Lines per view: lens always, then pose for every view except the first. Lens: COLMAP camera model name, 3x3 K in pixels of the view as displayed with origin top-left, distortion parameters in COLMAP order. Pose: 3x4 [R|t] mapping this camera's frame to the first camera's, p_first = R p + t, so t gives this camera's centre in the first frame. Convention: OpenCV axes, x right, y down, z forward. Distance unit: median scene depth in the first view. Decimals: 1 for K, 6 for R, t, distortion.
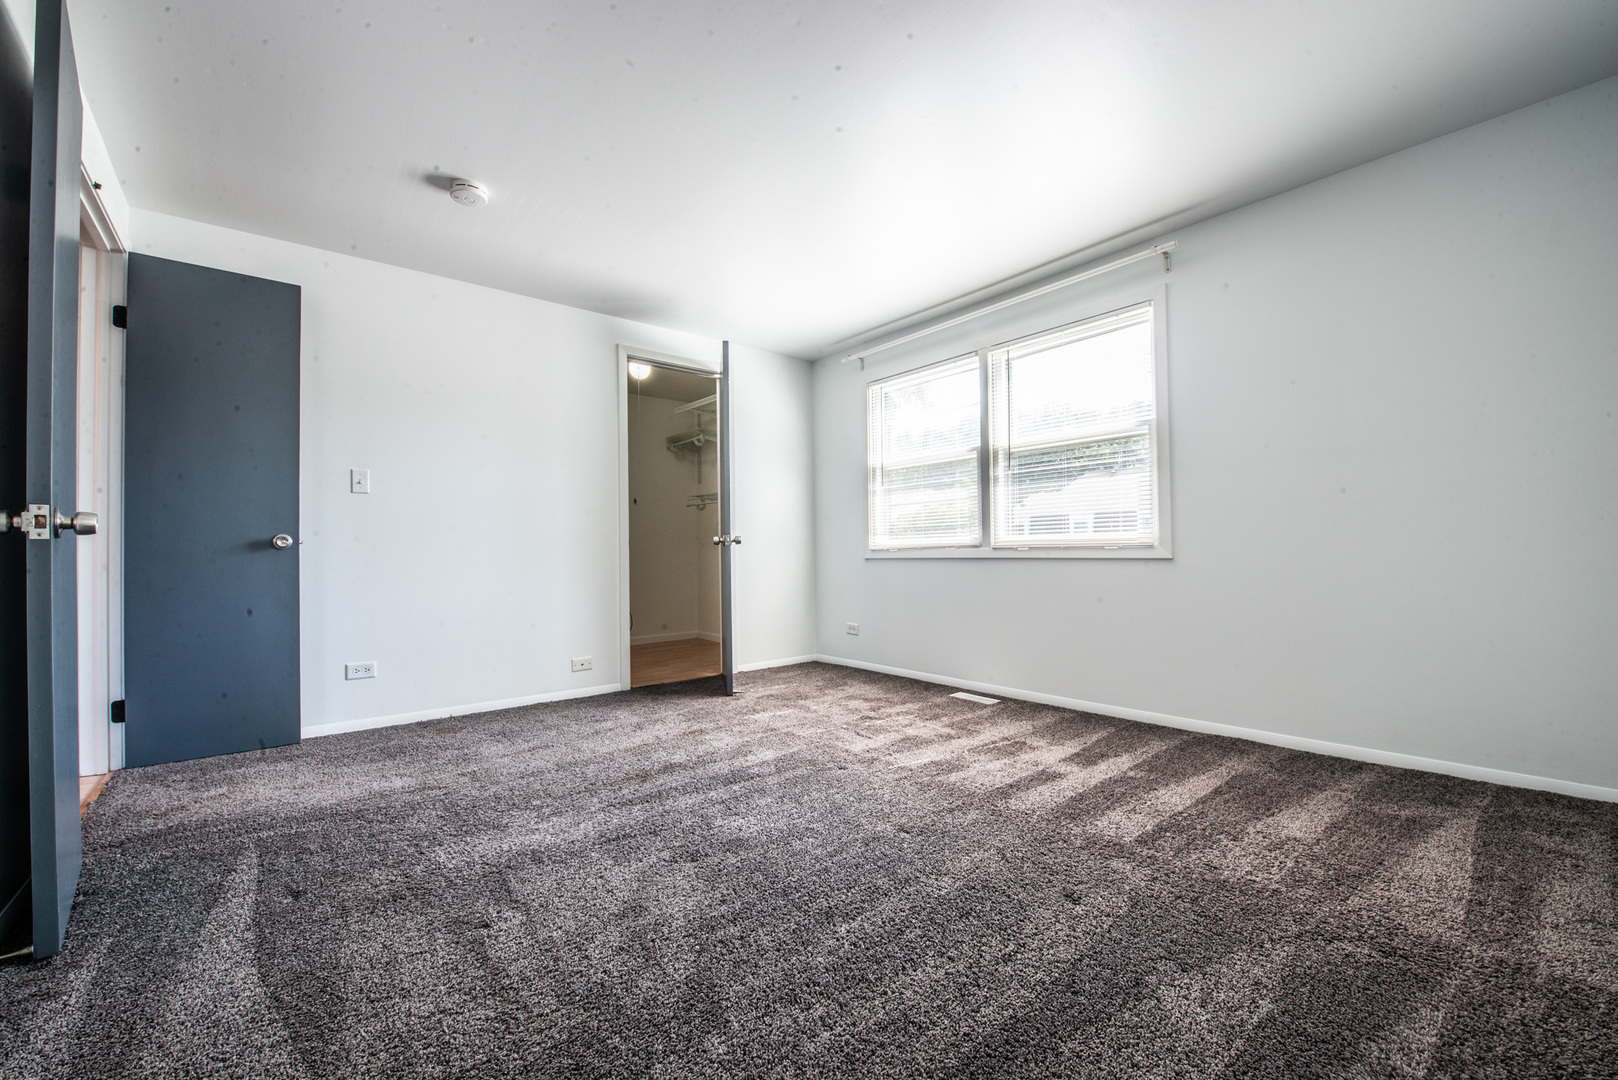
lens RADIAL K [[648.9, 0, 810.8], [0, 648.9, 540.5], [0, 0, 1]] dist [-0.016018, -0.002134]
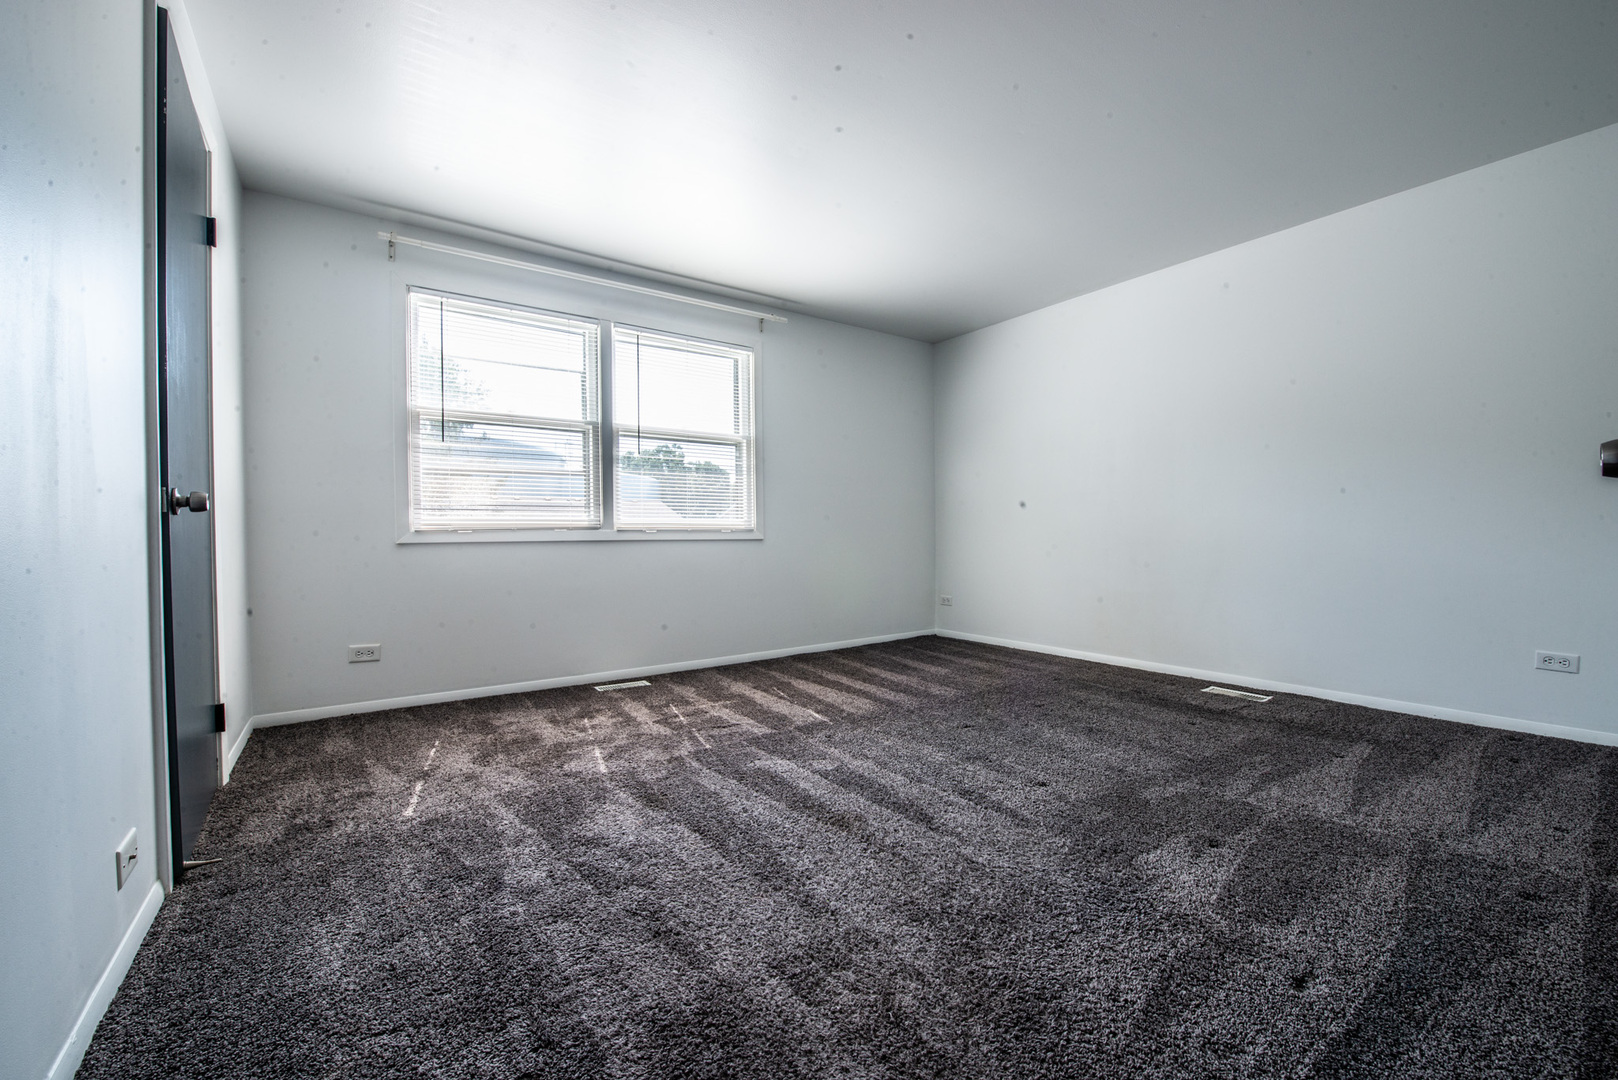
lens RADIAL K [[648.9, 0, 810.6], [0, 648.9, 541.2], [0, 0, 1]] dist [-0.016018, -0.002134]
pose [[0.065742, -0.007471, 0.997809, -0.723630], [-0.016960, 0.999819, 0.008603, 0.015499], [-0.997693, -0.017488, 0.065603, 0.687839]]
